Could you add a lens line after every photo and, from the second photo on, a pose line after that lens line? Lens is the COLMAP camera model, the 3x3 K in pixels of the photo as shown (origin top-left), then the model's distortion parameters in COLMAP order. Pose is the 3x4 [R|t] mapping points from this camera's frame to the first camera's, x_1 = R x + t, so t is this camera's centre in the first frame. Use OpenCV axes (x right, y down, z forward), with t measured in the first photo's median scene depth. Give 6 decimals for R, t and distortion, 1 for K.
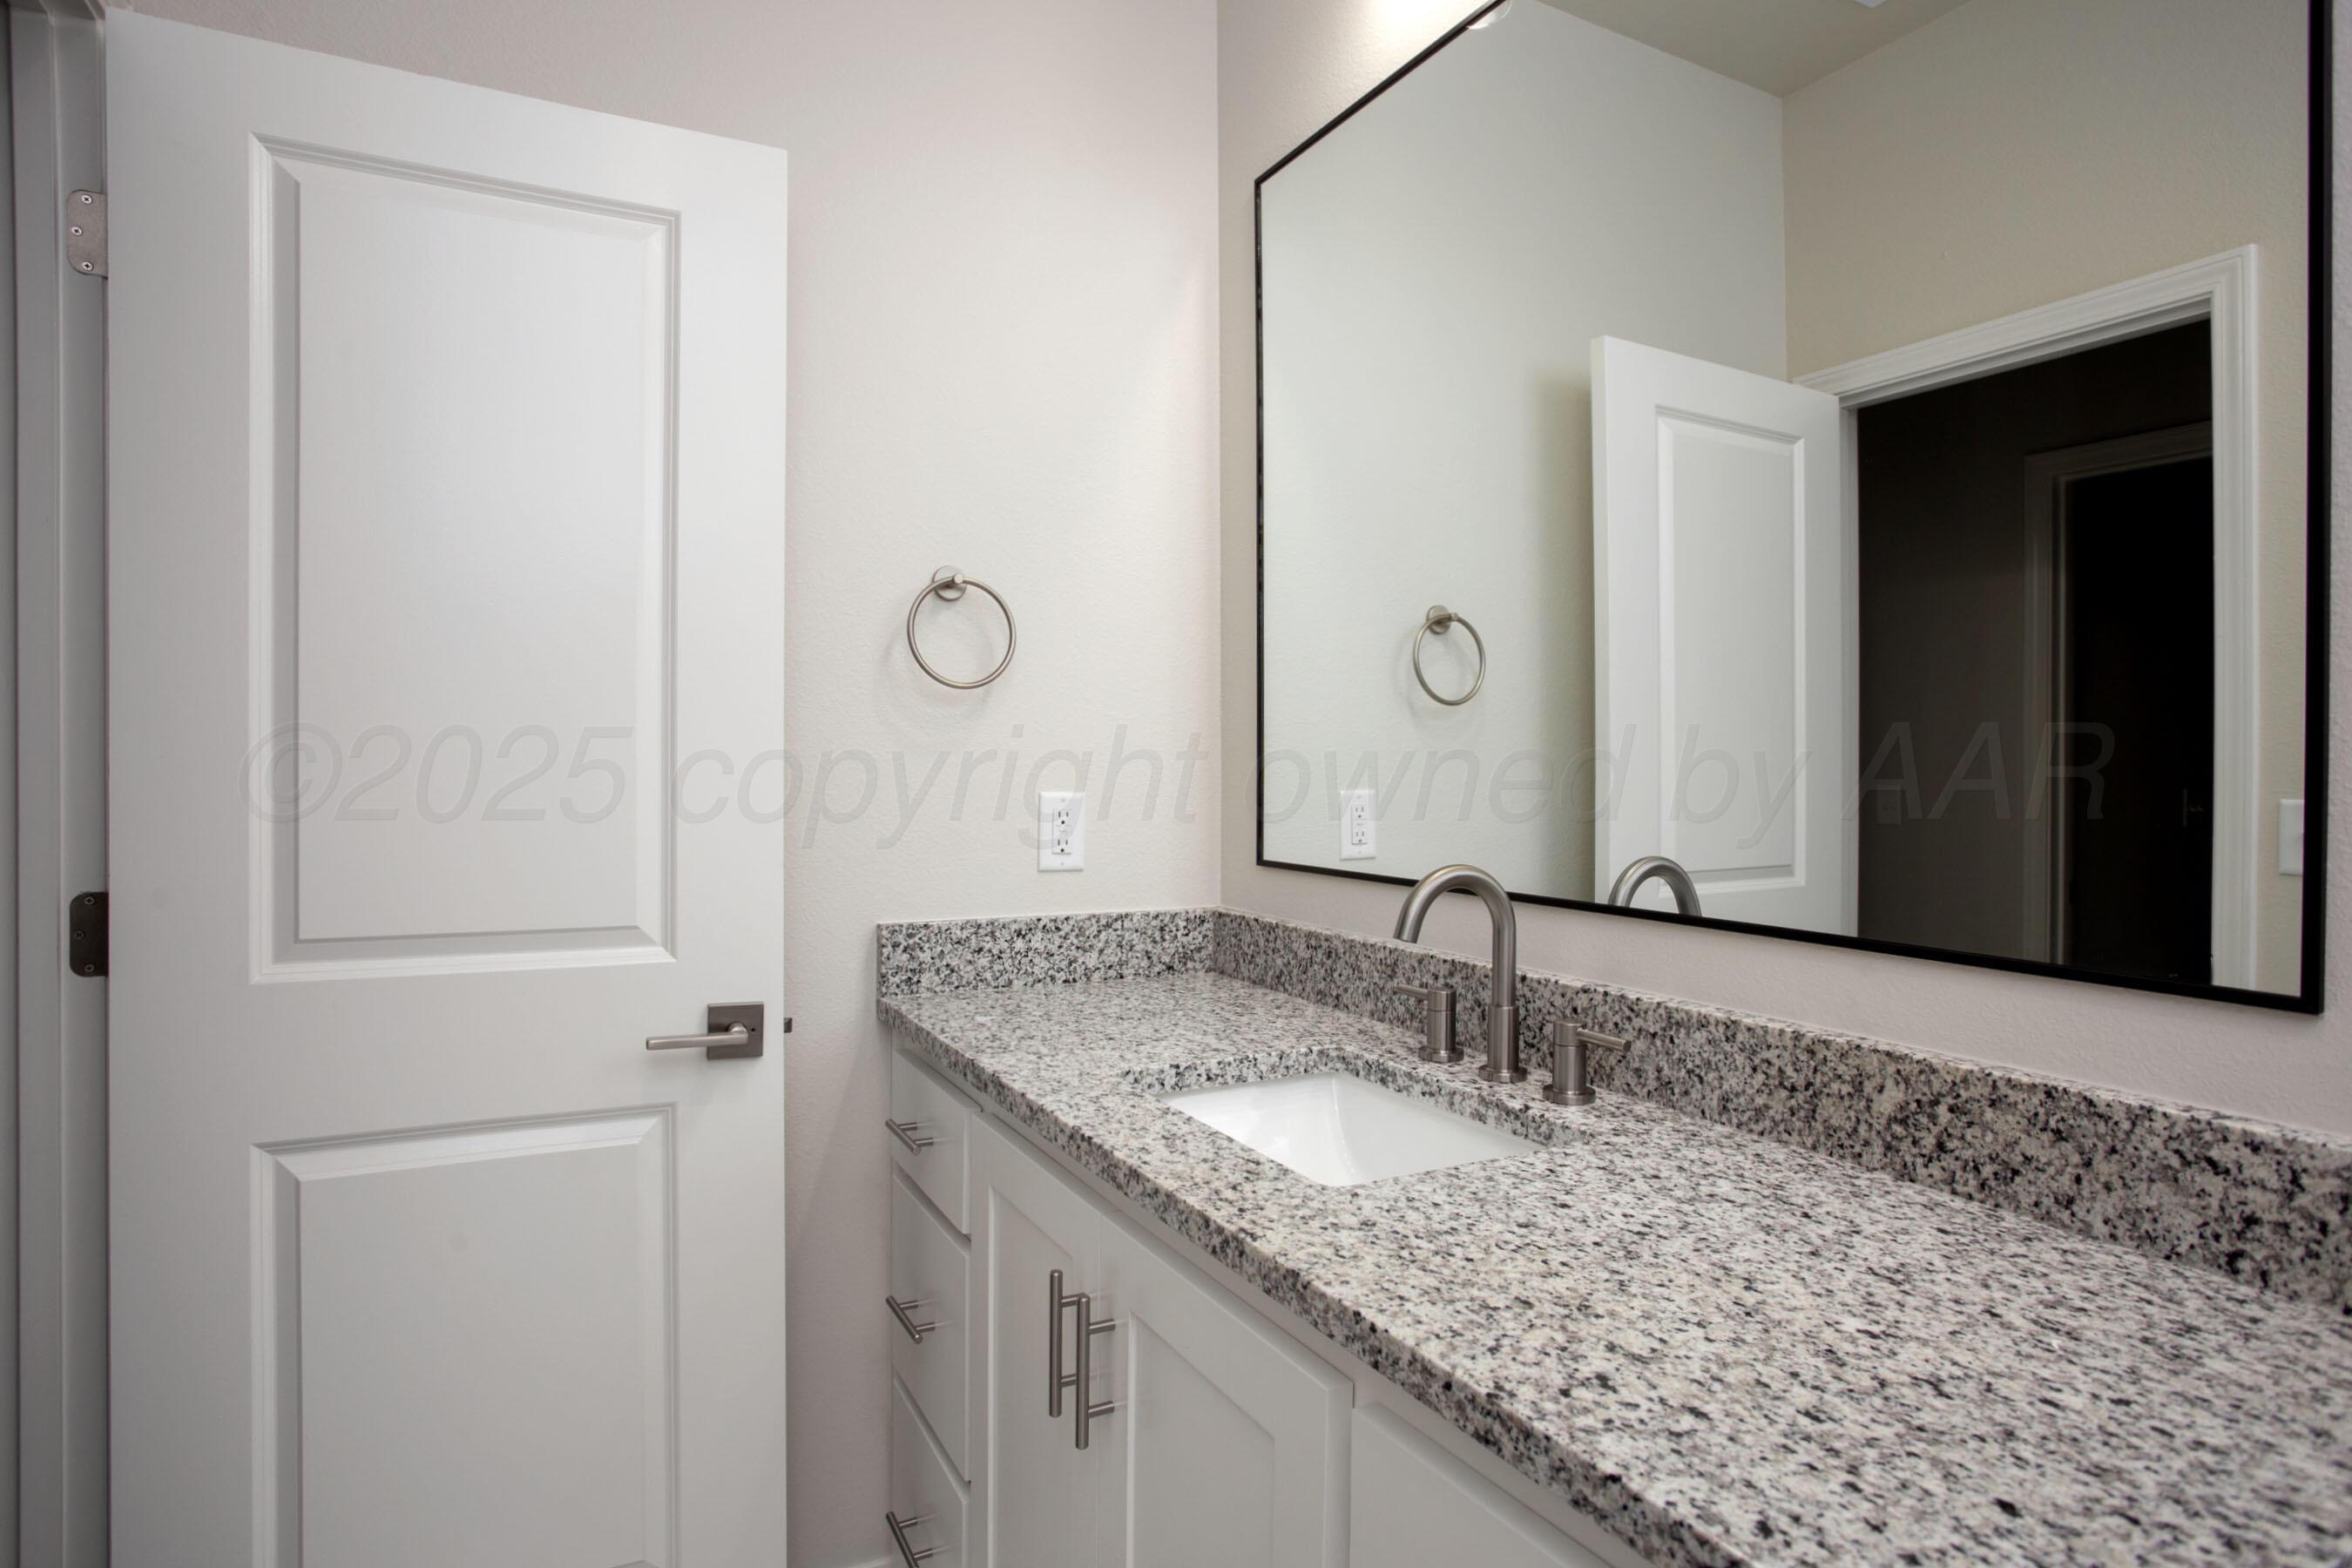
lens RADIAL K [[1268.9, 0, 1176.0], [0, 1268.9, 784.0], [0, 0, 1]] dist [-0.062422, 0.034198]
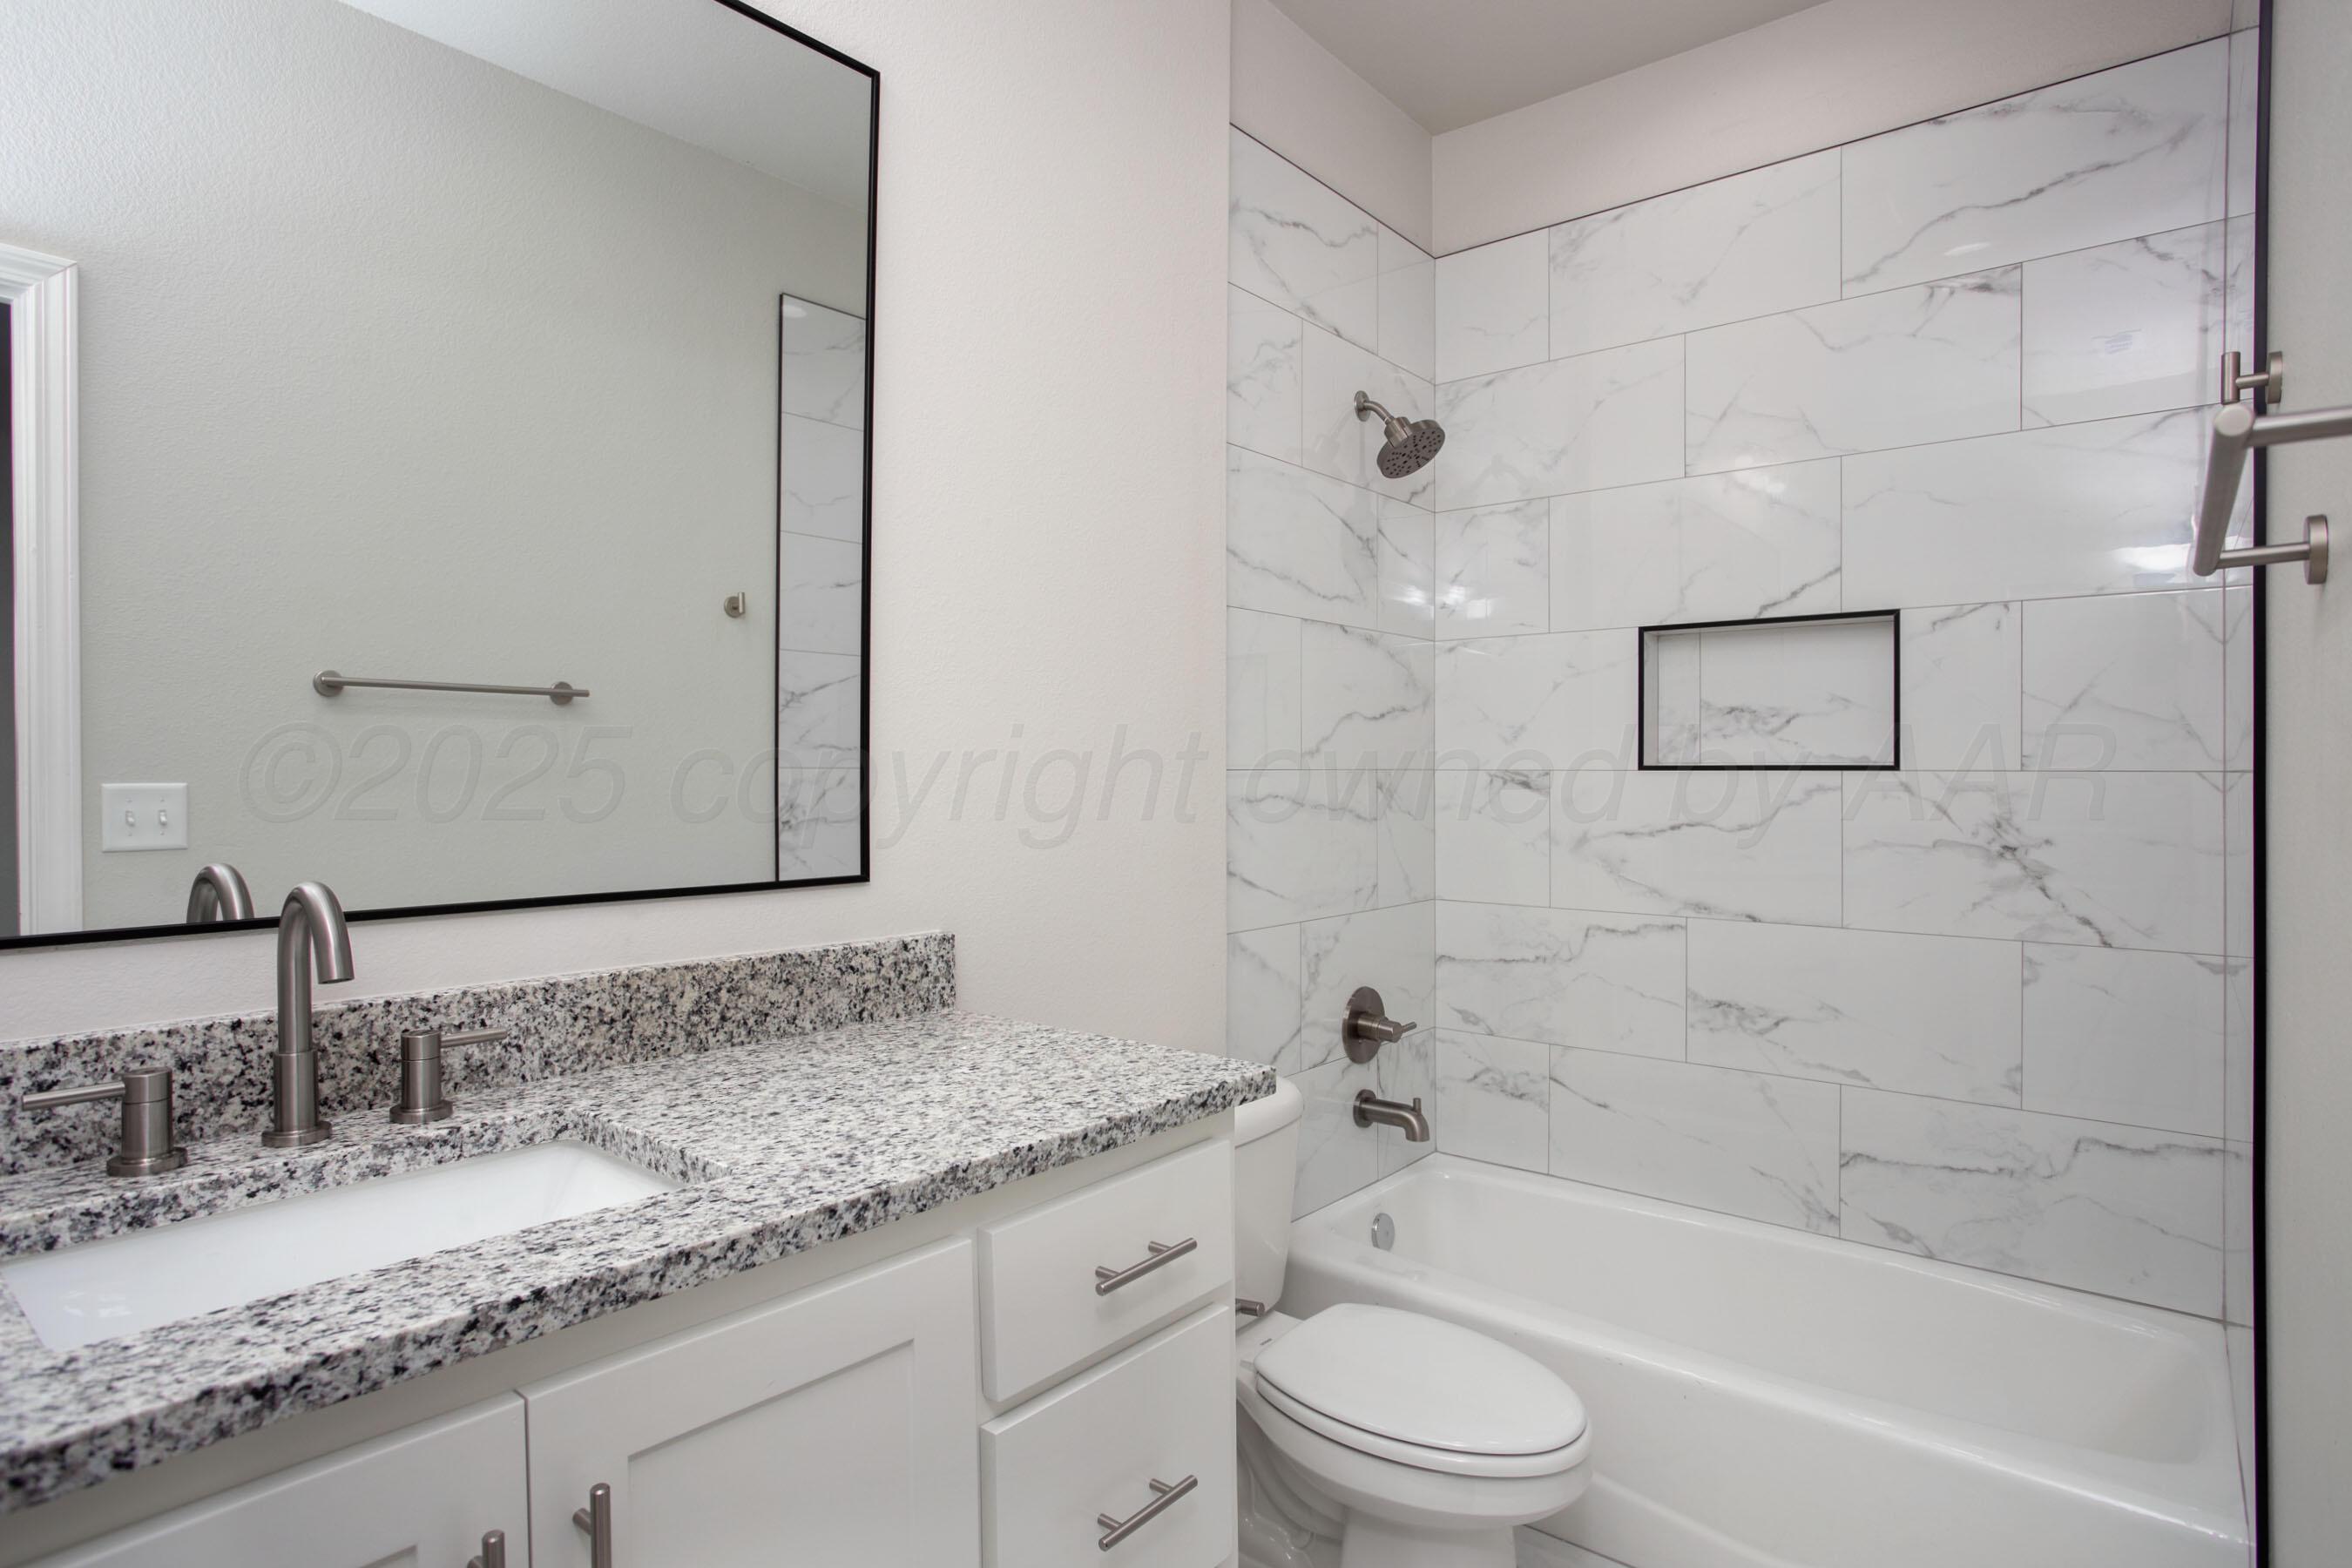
lens RADIAL K [[1268.9, 0, 1176.0], [0, 1268.9, 784.0], [0, 0, 1]] dist [-0.062422, 0.034198]
pose [[-0.382868, -0.018039, 0.923627, -0.943148], [0.009755, 0.999675, 0.023568, -0.014282], [-0.923752, 0.018033, -0.382567, 1.055898]]
